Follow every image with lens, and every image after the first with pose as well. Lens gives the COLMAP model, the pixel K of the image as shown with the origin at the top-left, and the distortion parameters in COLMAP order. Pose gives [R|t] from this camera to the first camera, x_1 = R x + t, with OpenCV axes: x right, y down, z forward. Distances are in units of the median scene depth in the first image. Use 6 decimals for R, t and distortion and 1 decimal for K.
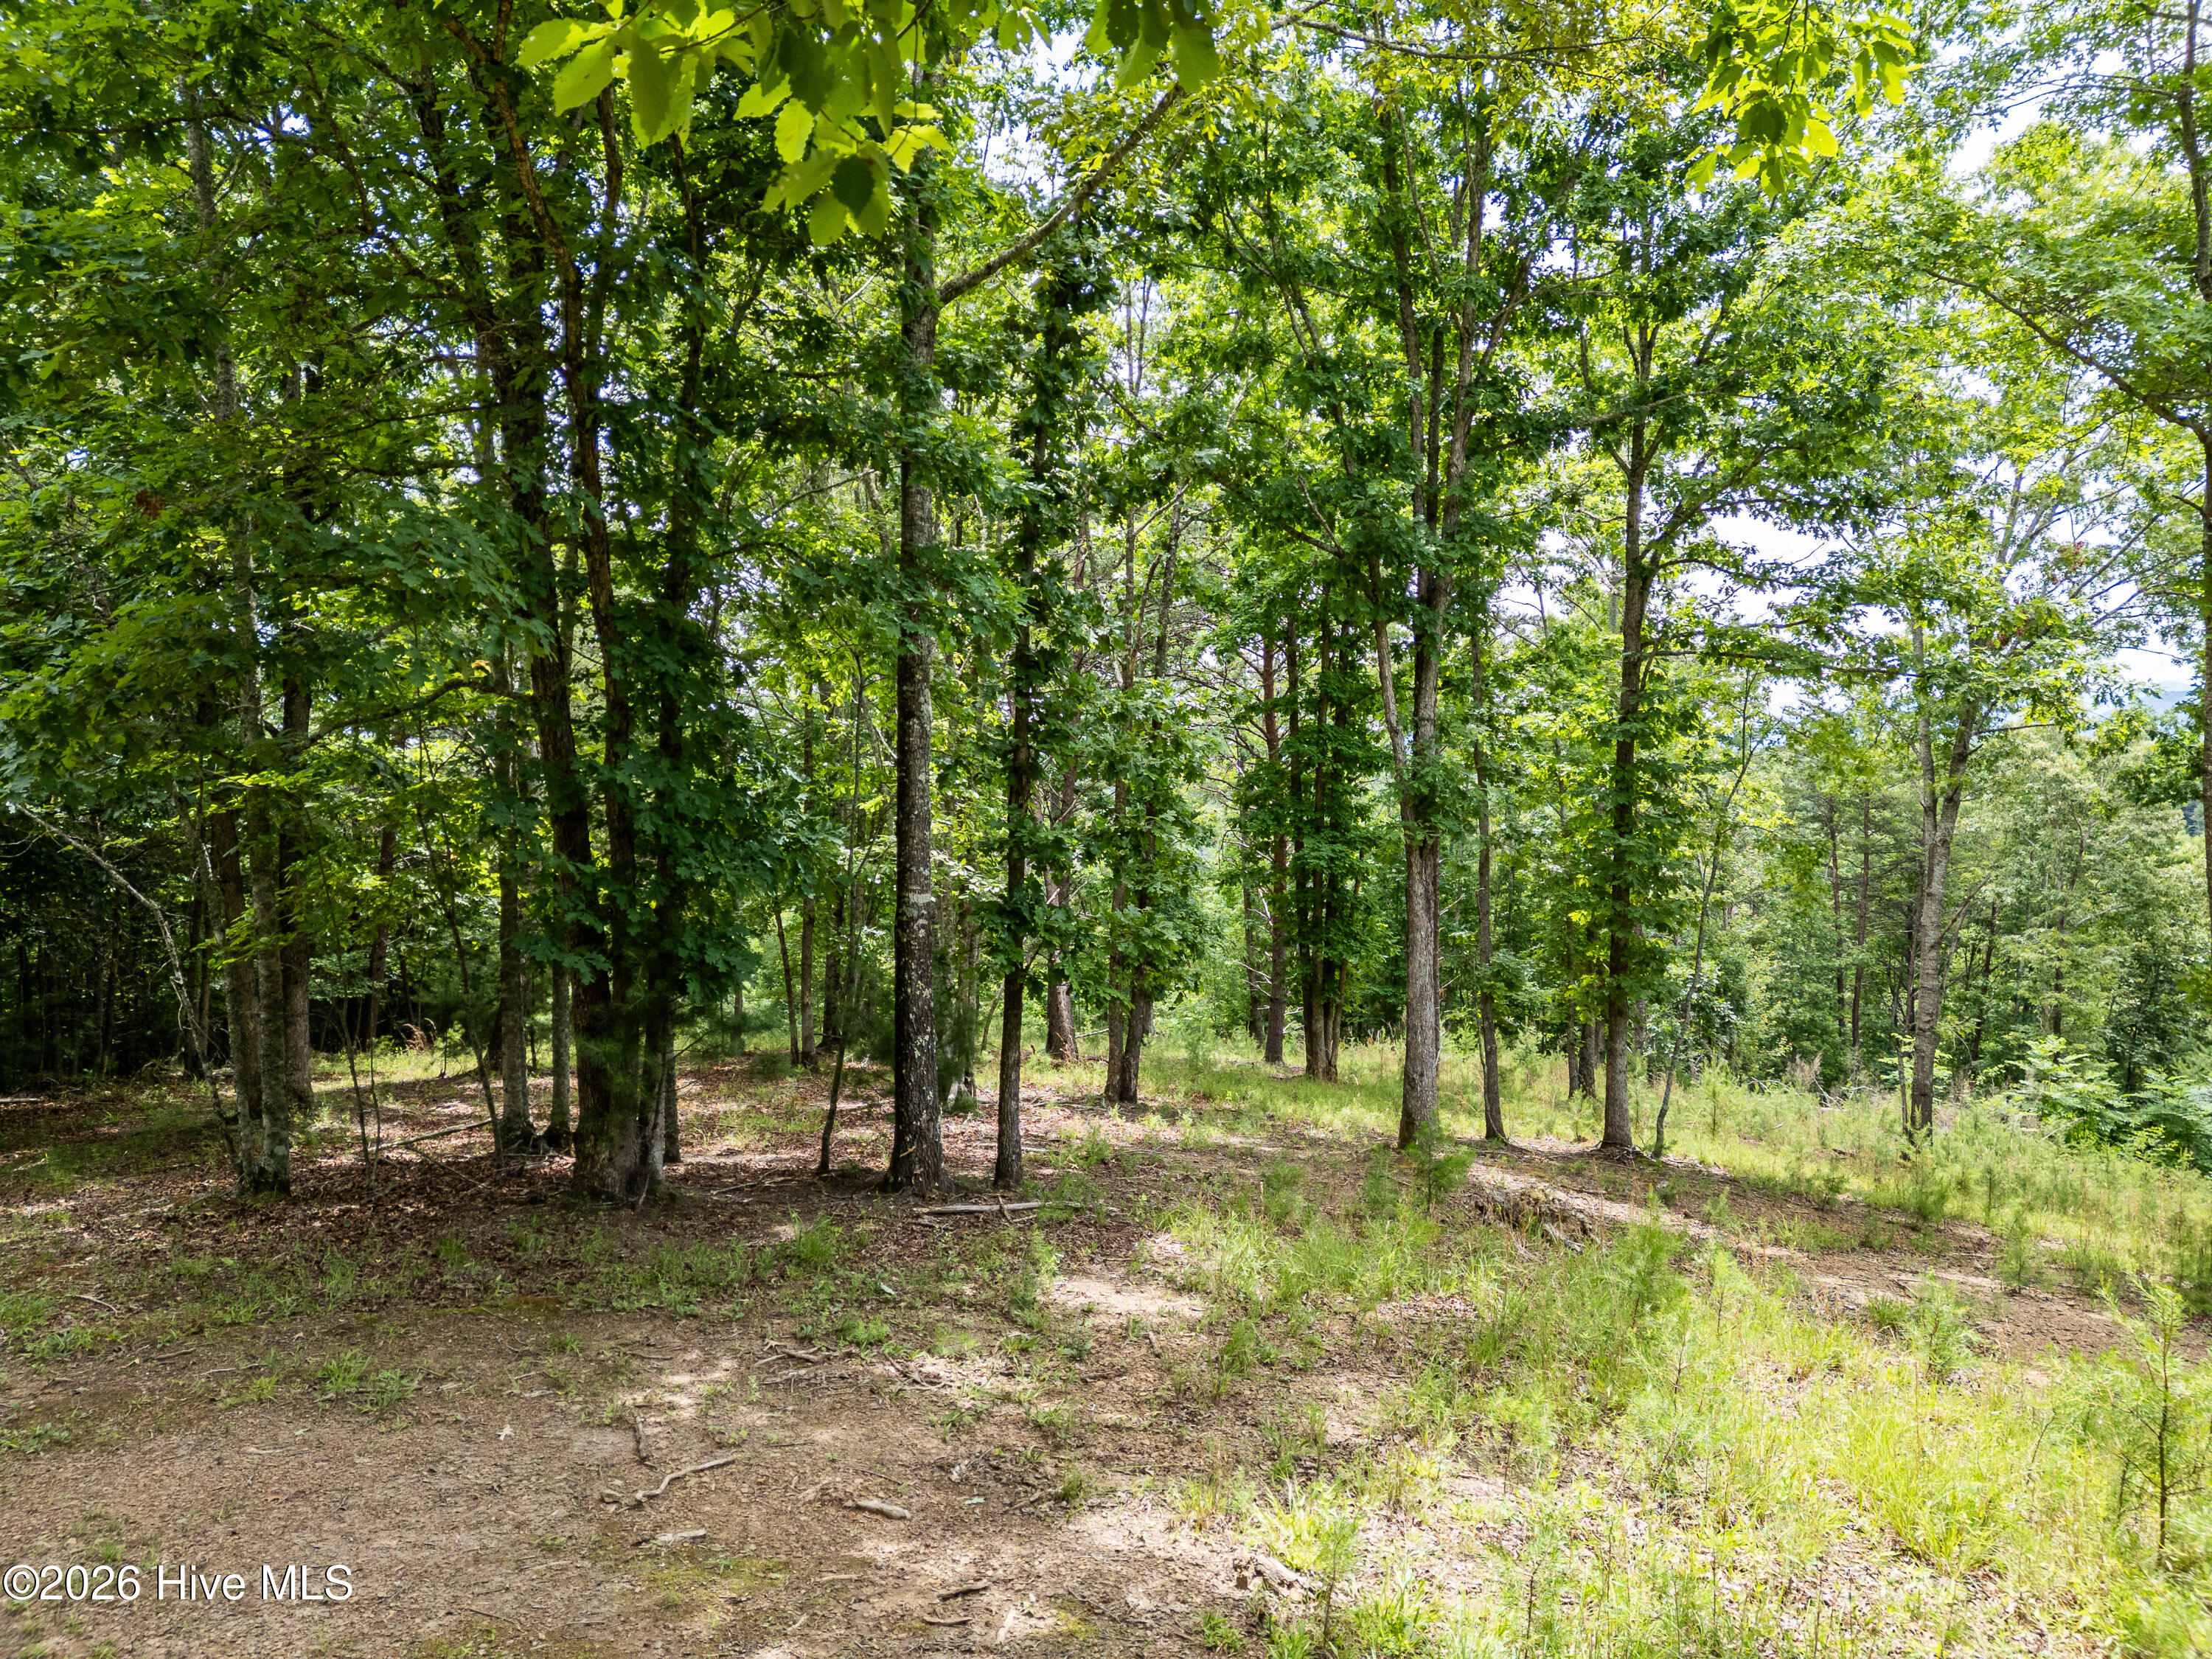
lens RADIAL K [[1603.0, 0, 1036.6], [0, 1603.0, 832.3], [0, 0, 1]] dist [0.112064, -0.127659]
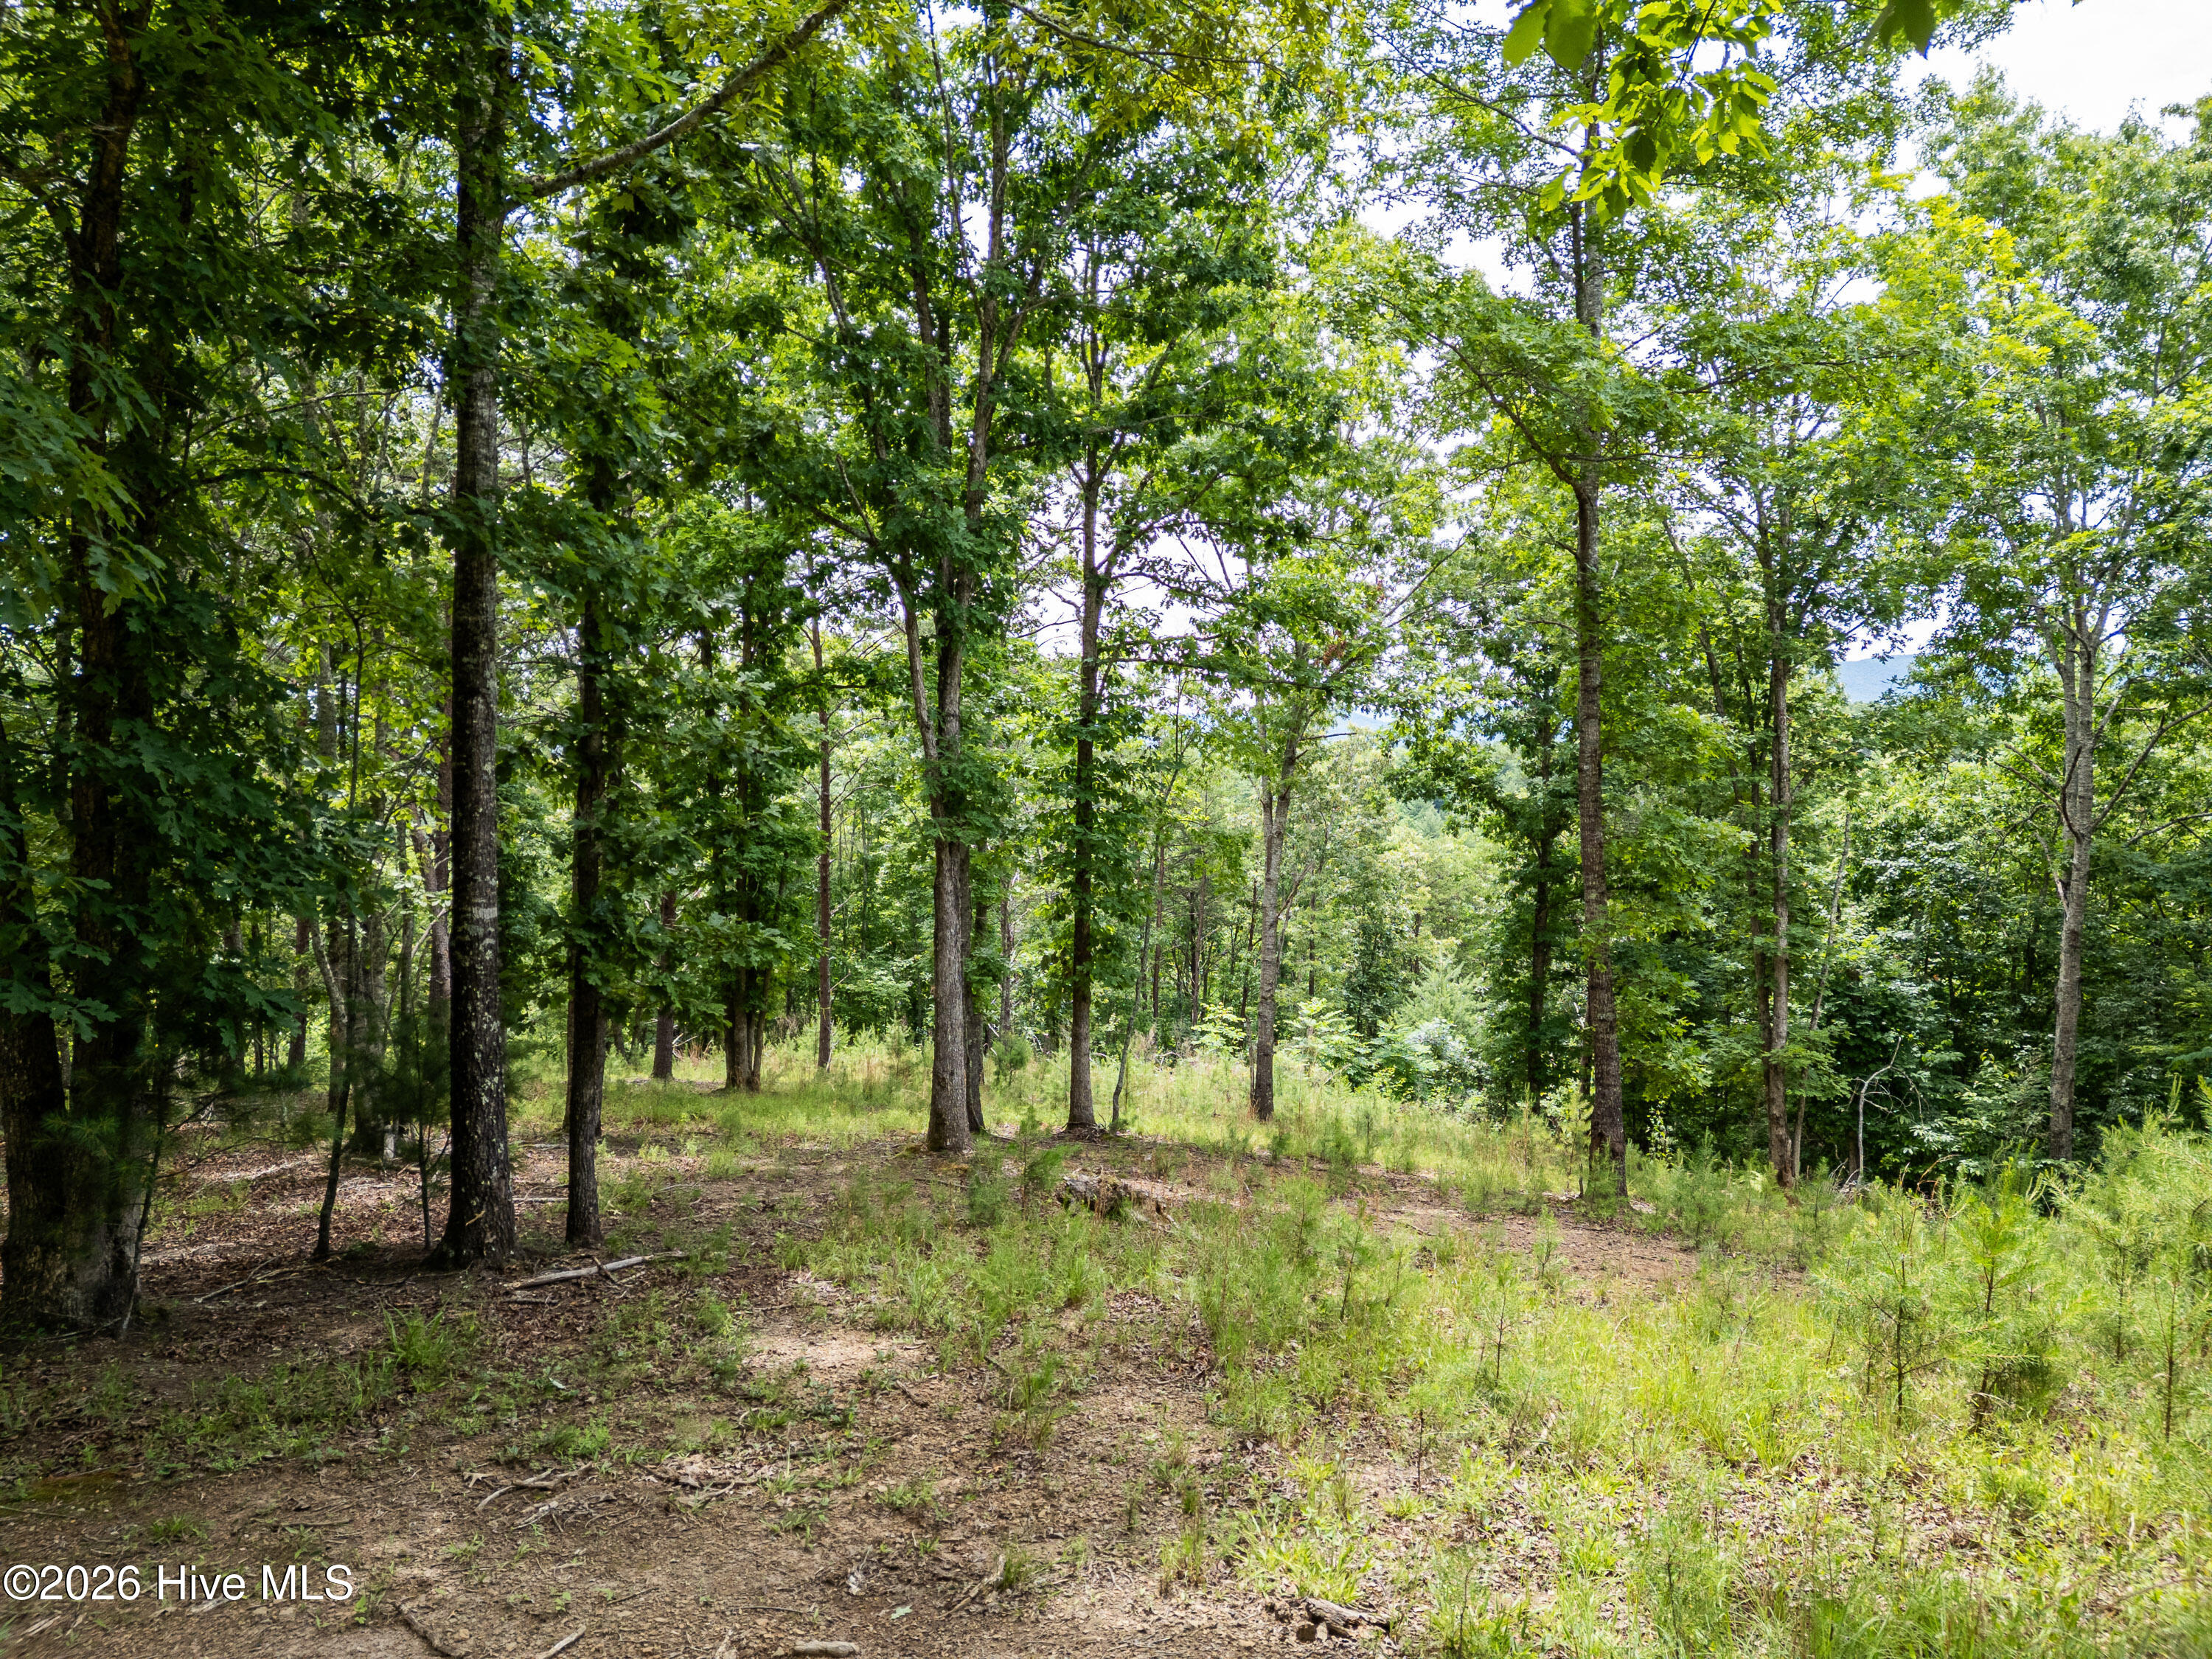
lens RADIAL K [[1603.0, 0, 1036.6], [0, 1603.0, 832.3], [0, 0, 1]] dist [0.112064, -0.127659]
pose [[0.892328, -0.014466, 0.451156, -0.140166], [0.016498, 0.999864, -0.000571, 0.003181], [-0.451086, 0.007953, 0.892445, 0.083789]]
